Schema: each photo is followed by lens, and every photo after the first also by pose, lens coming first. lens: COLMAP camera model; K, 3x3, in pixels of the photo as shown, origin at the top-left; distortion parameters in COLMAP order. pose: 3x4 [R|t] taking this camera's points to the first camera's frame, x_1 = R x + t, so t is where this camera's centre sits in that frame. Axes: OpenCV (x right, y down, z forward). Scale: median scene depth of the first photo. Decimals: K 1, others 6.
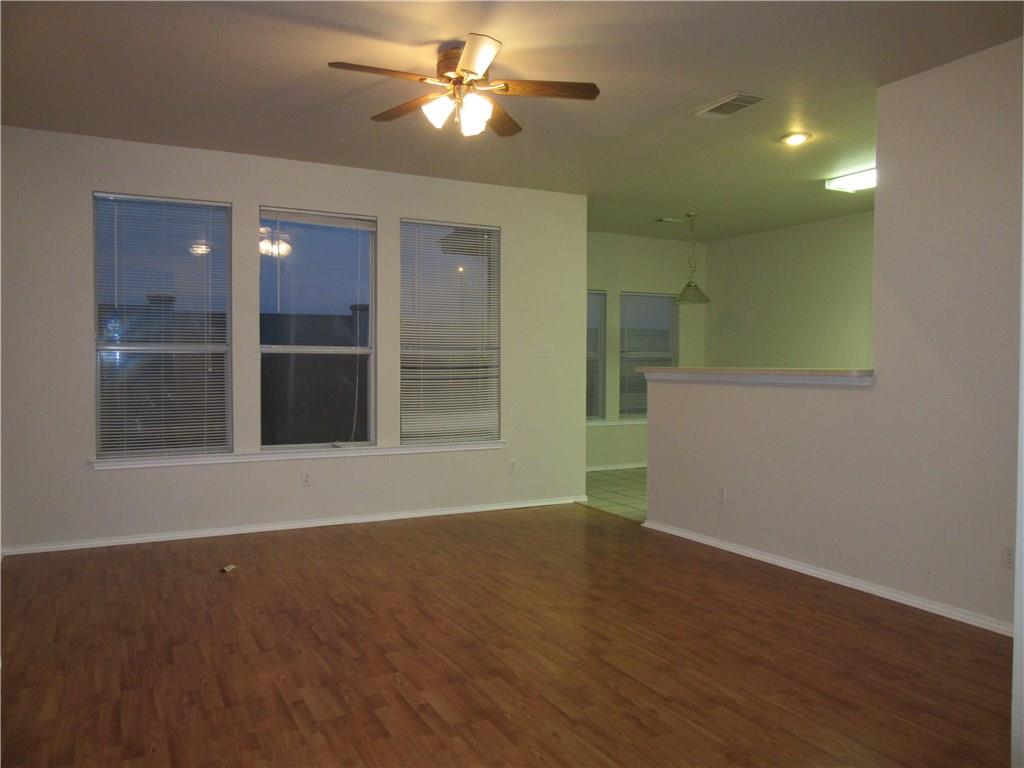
lens RADIAL K [[766.3, 0, 509.1], [0, 766.3, 387.7], [0, 0, 1]] dist [-0.039123, 0.029436]
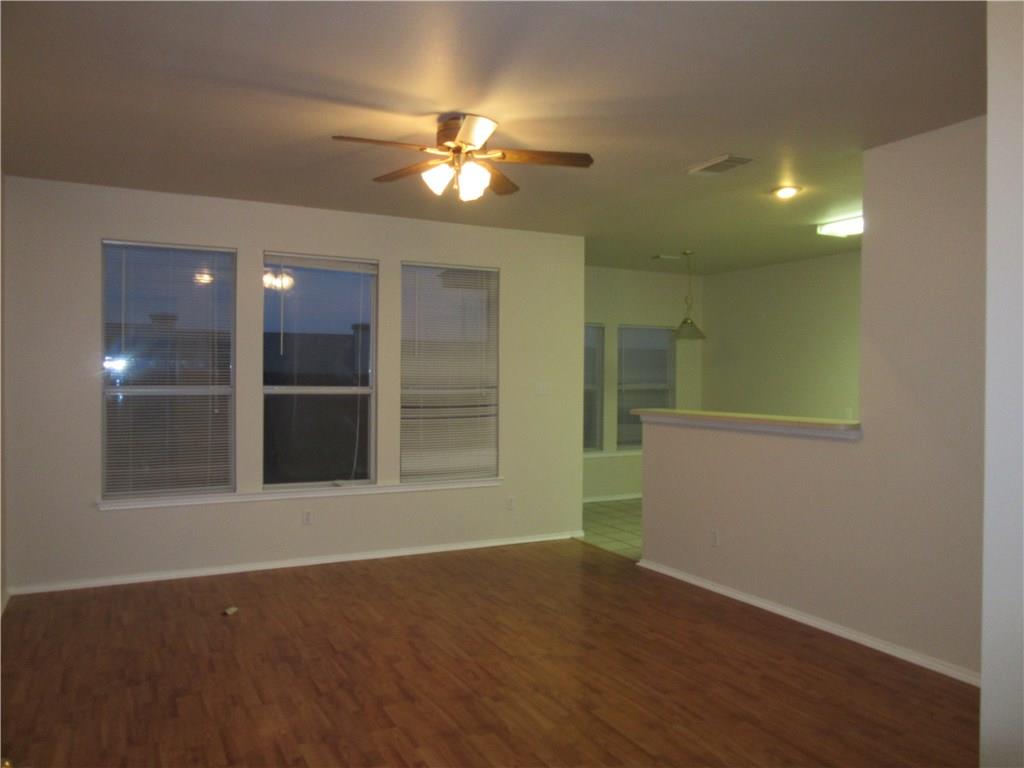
lens RADIAL K [[766.3, 0, 509.1], [0, 766.3, 387.7], [0, 0, 1]] dist [-0.039123, 0.029436]
pose [[0.999987, 0.004896, -0.001422, 0.005509], [-0.004920, 0.999841, -0.017126, -0.047969], [0.001338, 0.017132, 0.999852, -0.026624]]
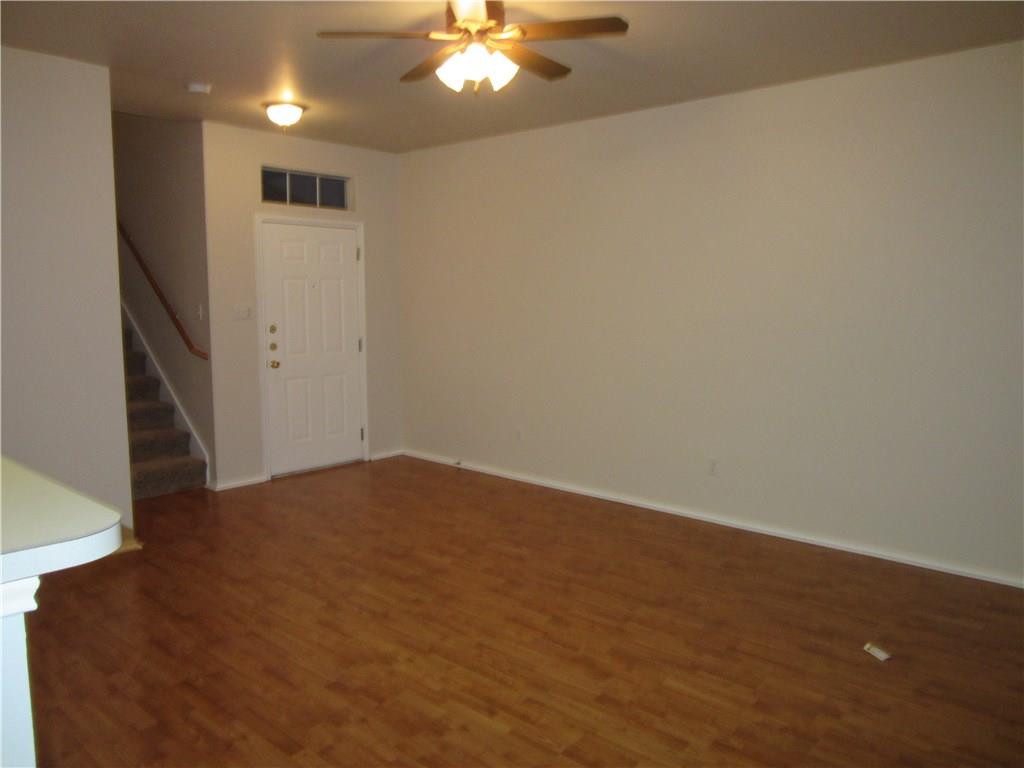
lens RADIAL K [[766.3, 0, 509.1], [0, 766.3, 387.7], [0, 0, 1]] dist [-0.039123, 0.029436]
pose [[-0.936696, 0.038526, -0.348018, 0.181360], [-0.017007, 0.987749, 0.155121, -0.105368], [0.349731, 0.151220, -0.924565, 1.519309]]
